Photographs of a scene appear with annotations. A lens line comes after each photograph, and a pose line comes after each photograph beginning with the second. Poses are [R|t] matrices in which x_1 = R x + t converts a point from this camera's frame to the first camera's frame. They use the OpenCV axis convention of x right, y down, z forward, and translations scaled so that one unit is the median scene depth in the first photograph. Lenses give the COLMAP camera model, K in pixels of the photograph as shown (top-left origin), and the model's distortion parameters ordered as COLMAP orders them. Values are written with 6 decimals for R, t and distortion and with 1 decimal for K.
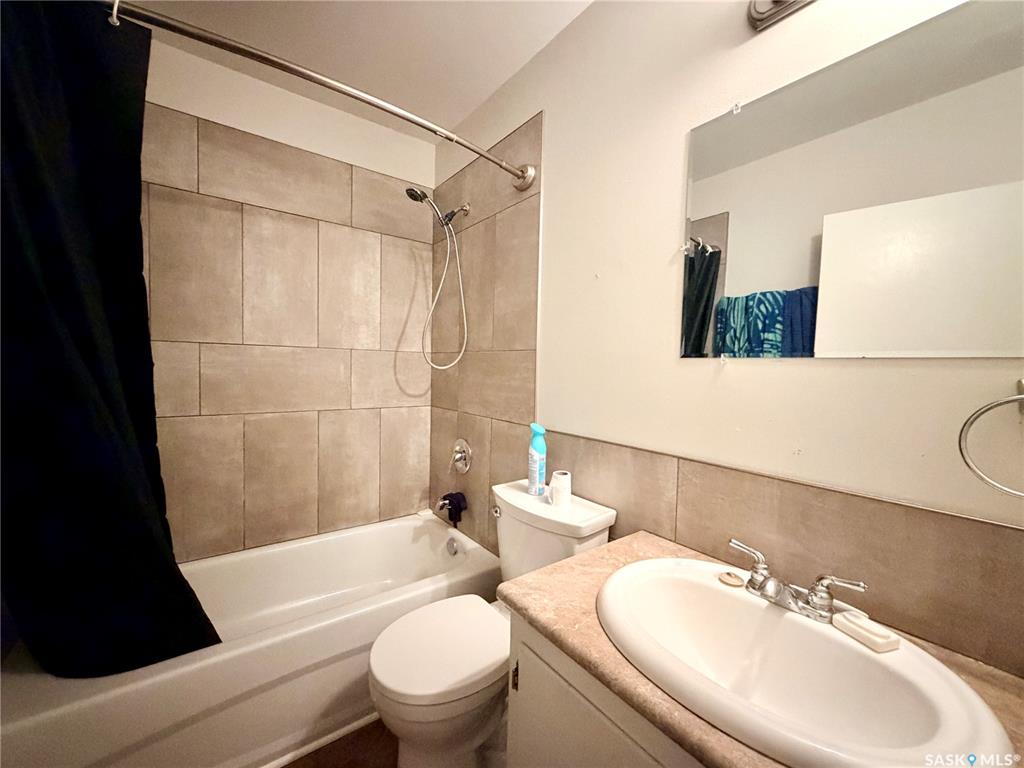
lens RADIAL K [[408.5, 0, 509.1], [0, 408.5, 387.5], [0, 0, 1]] dist [-0.002388, 0.000275]
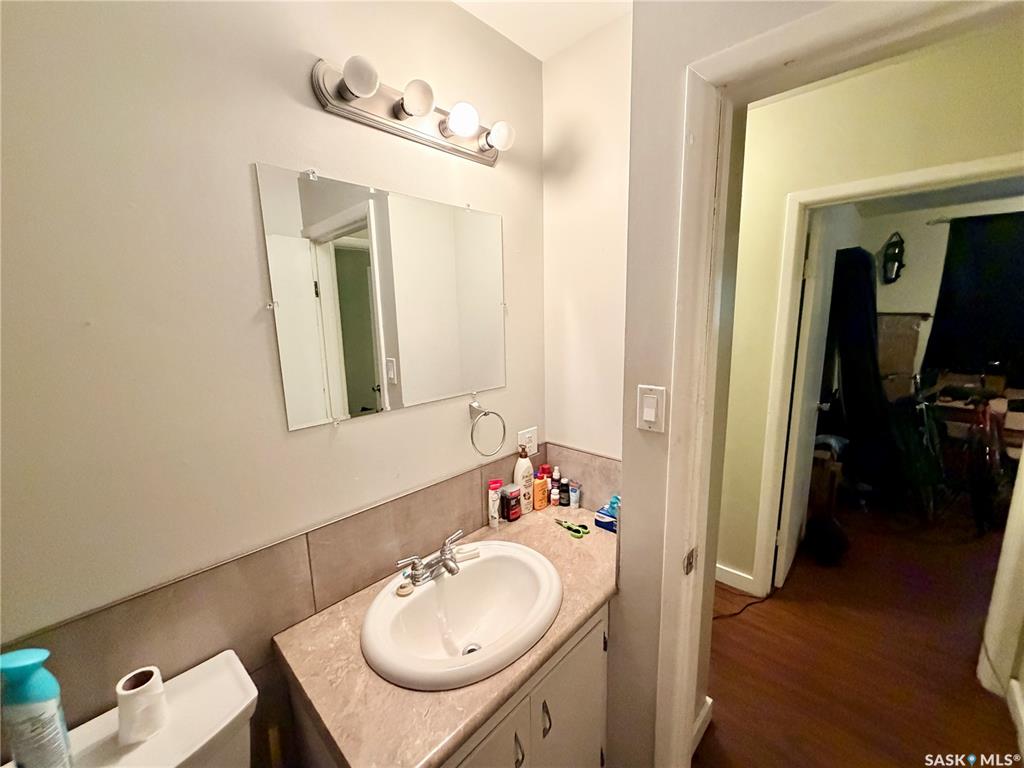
lens RADIAL K [[408.5, 0, 504.3], [0, 408.5, 385.2], [0, 0, 1]] dist [-0.002388, 0.000275]
pose [[-0.158020, -0.194532, 0.968084, -0.560813], [0.065346, 0.976193, 0.206827, -0.362161], [-0.985271, 0.095943, -0.141546, 0.731225]]
